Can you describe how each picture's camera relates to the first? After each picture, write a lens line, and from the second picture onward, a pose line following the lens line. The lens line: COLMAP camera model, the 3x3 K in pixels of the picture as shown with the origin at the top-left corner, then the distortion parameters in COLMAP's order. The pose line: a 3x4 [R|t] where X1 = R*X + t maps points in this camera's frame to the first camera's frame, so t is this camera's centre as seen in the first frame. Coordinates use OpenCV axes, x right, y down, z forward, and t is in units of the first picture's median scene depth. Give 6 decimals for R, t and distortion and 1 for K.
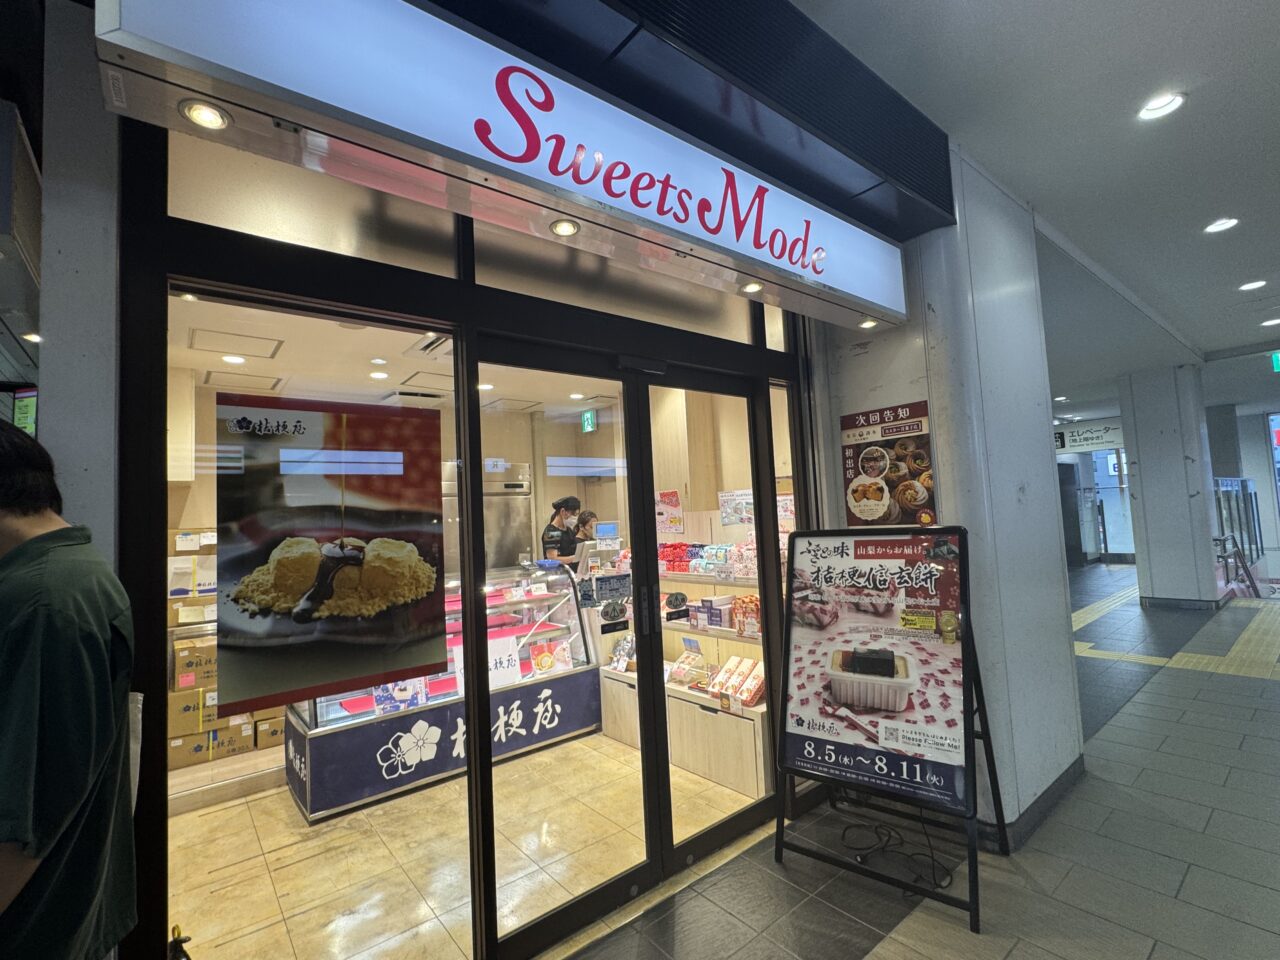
lens RADIAL K [[596.7, 0, 636.1], [0, 596.7, 479.7], [0, 0, 1]] dist [-0.004081, 0.004487]
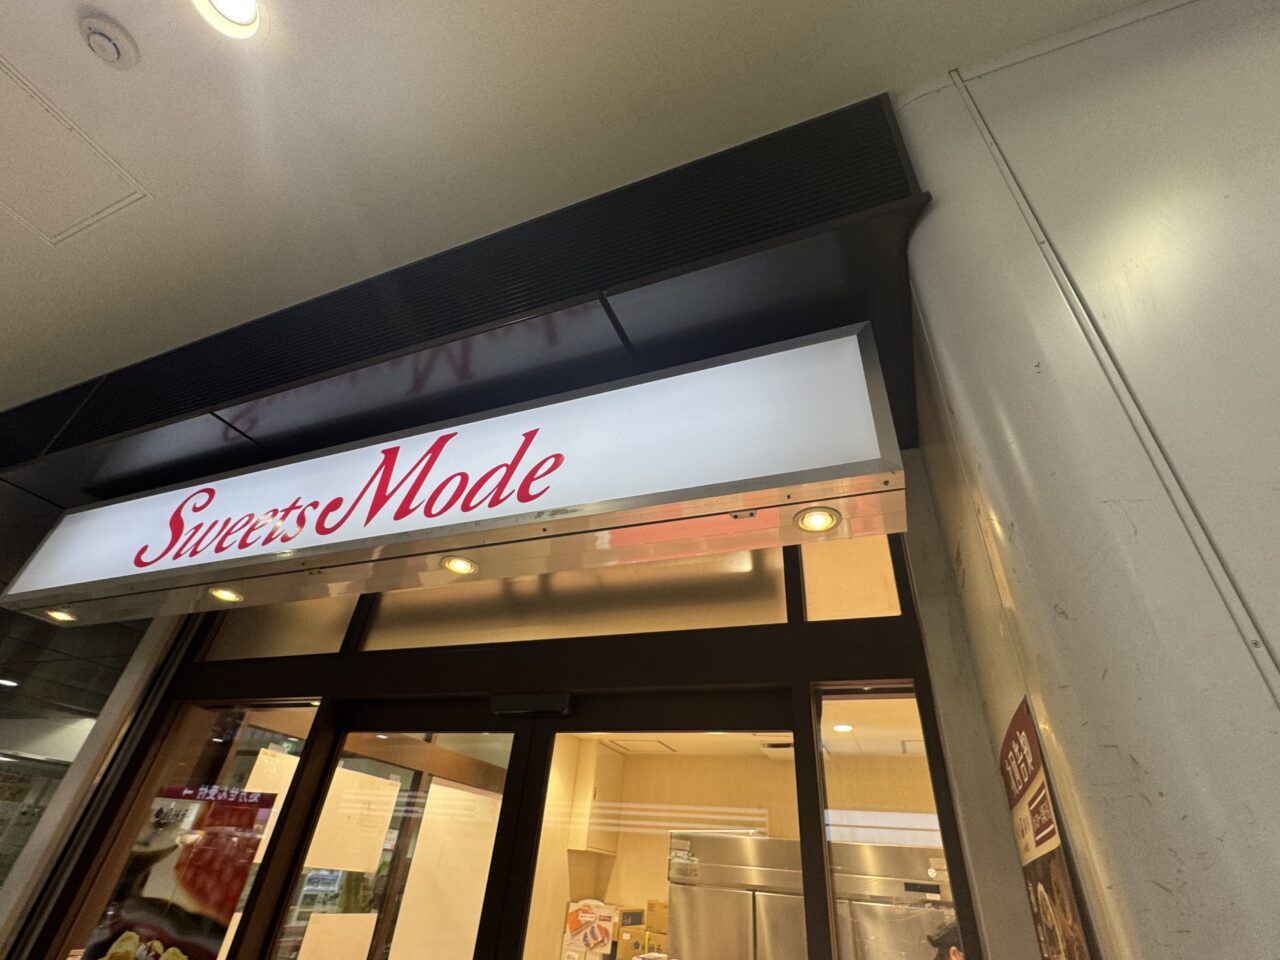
lens RADIAL K [[596.7, 0, 637.6], [0, 596.7, 476.7], [0, 0, 1]] dist [-0.004081, 0.004487]
pose [[0.467895, -0.422252, -0.776387, 0.717385], [-0.046456, 0.865516, -0.498723, -0.081634], [0.882562, 0.269418, 0.385354, 0.782137]]
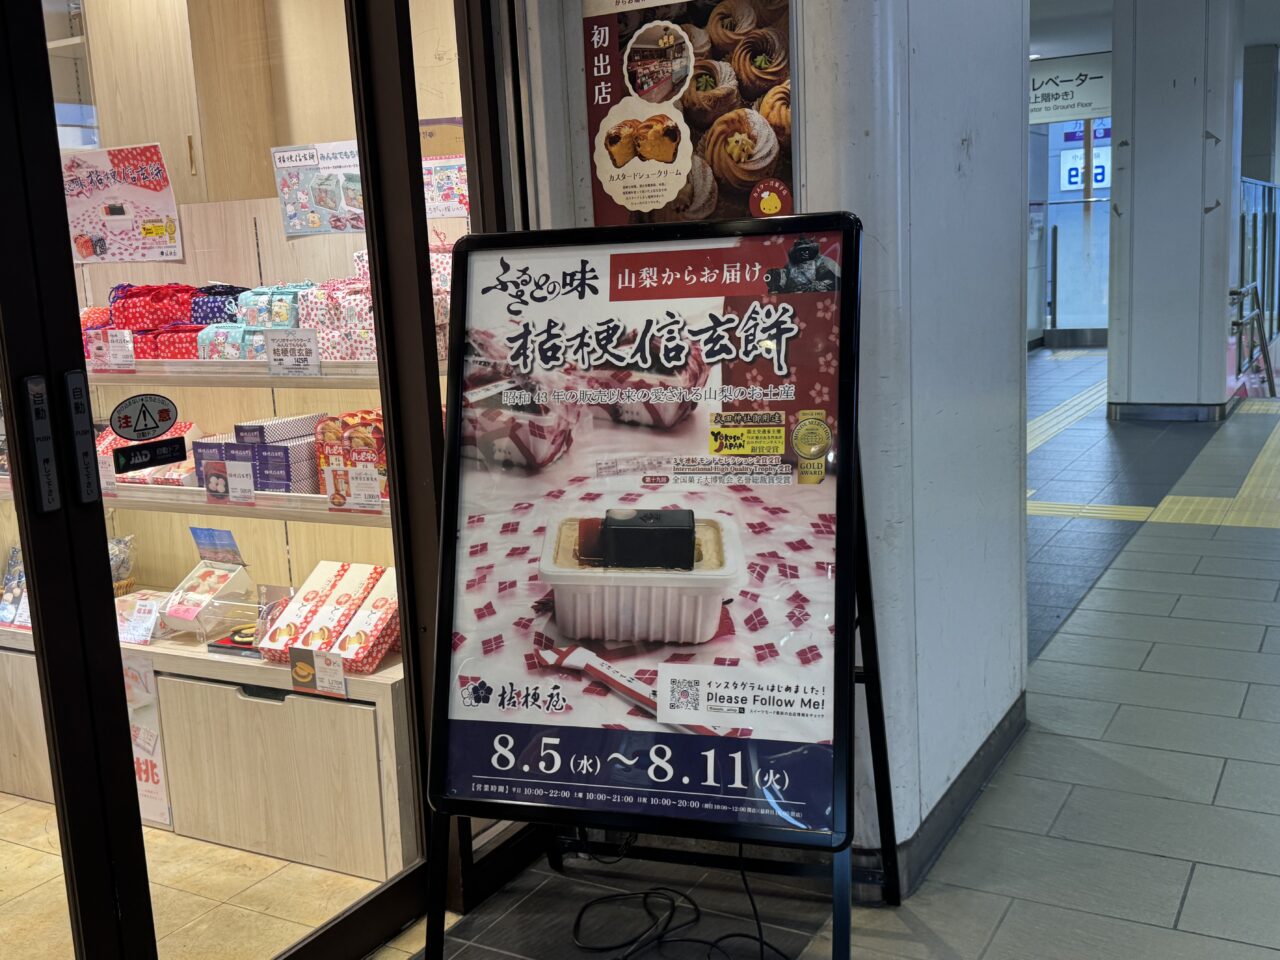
lens RADIAL K [[1329.9, 0, 639.7], [0, 1329.9, 478.5], [0, 0, 1]] dist [0.095136, 0.000000]
pose [[0.929999, -0.057082, 0.363102, 0.045055], [-0.020861, 0.978078, 0.207191, 0.060748], [-0.366969, -0.200262, 0.908421, 0.134660]]
